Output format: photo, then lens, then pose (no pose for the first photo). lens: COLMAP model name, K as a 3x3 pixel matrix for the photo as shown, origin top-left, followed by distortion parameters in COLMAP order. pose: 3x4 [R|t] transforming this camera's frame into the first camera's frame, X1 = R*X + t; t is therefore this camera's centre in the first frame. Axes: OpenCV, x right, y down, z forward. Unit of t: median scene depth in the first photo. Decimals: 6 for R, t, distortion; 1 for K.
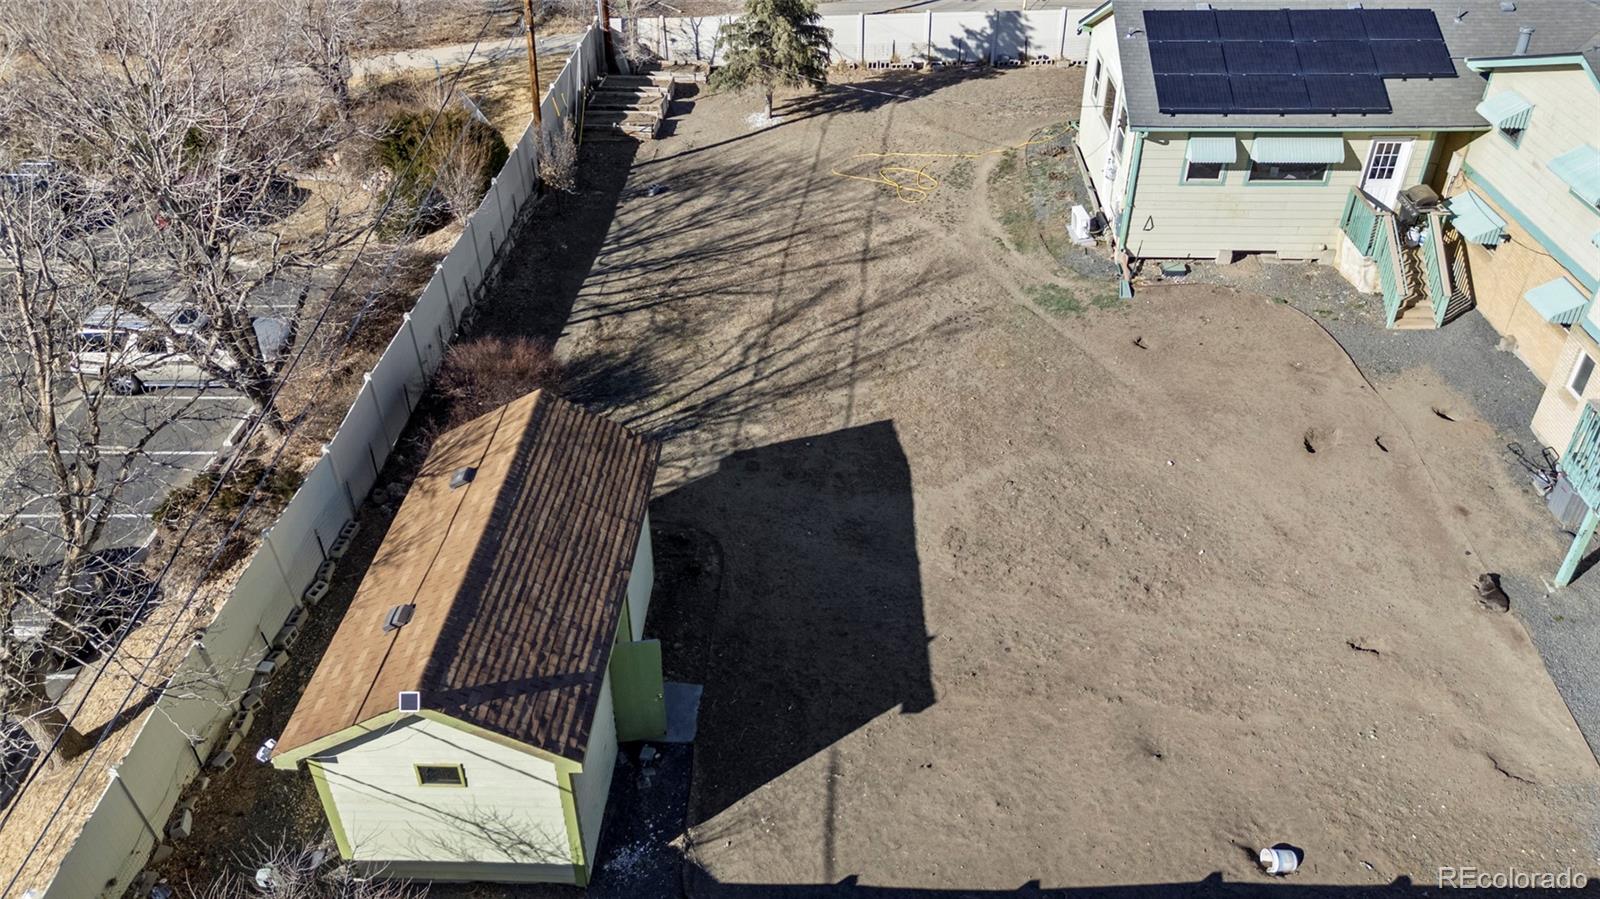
lens RADIAL K [[1193.8, 0, 779.3], [0, 1193.8, 455.5], [0, 0, 1]] dist [0.076083, -0.069273]
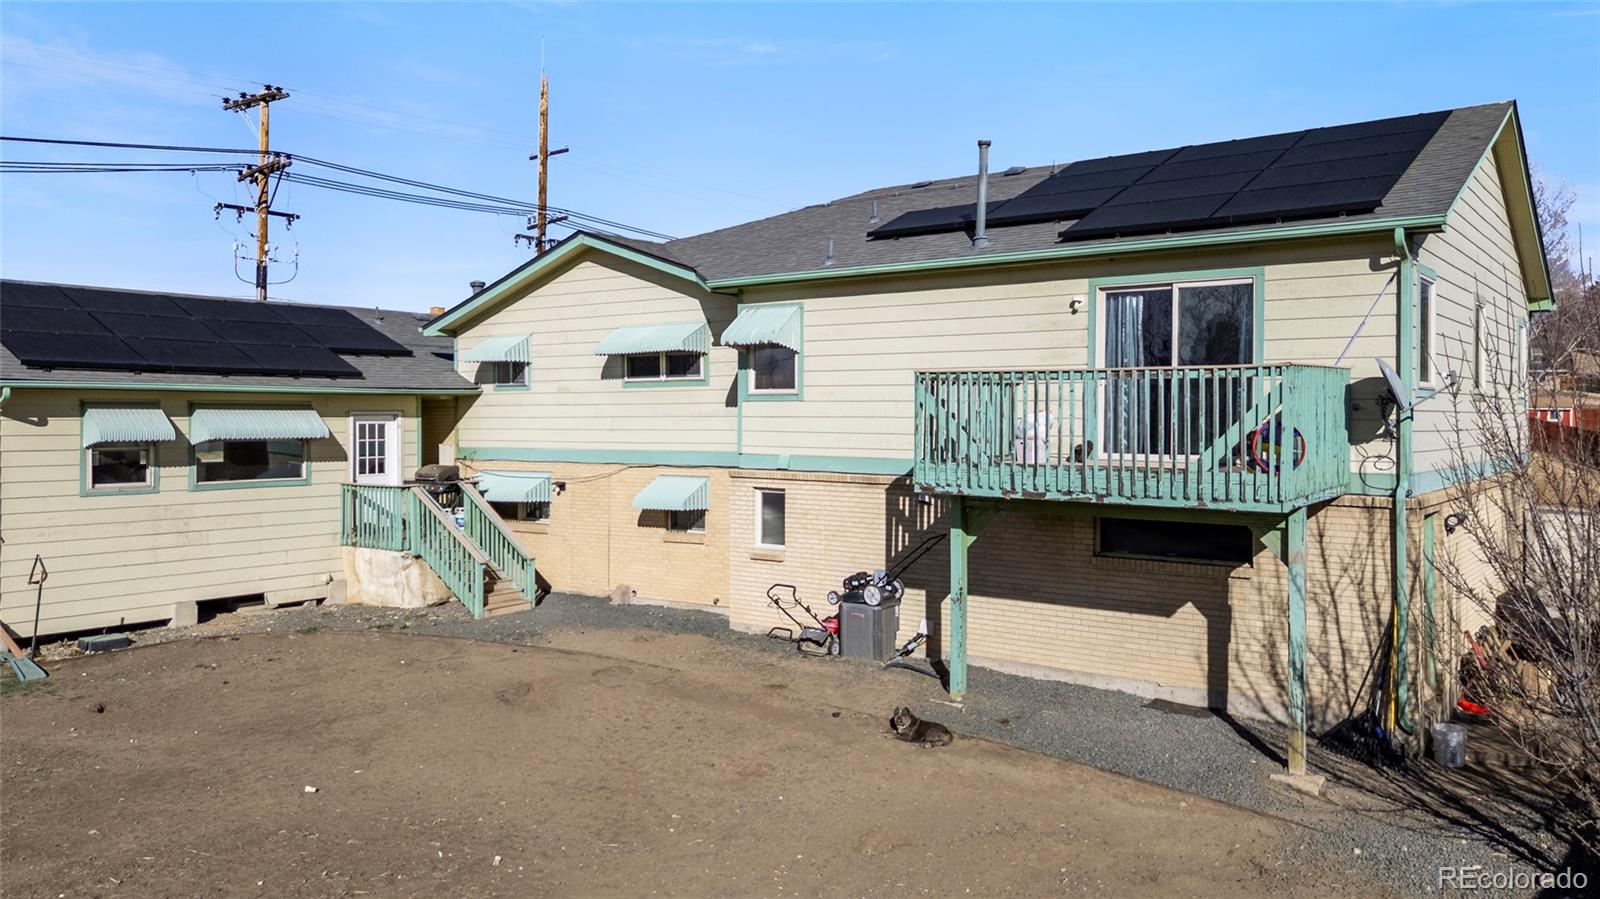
lens RADIAL K [[1193.8, 0, 808.1], [0, 1193.8, 421.7], [0, 0, 1]] dist [0.076083, -0.069273]
pose [[0.549891, 0.015416, 0.835094, 0.031753], [0.483423, 0.809467, -0.333266, 0.117001], [-0.681118, 0.586963, 0.437666, 0.486269]]
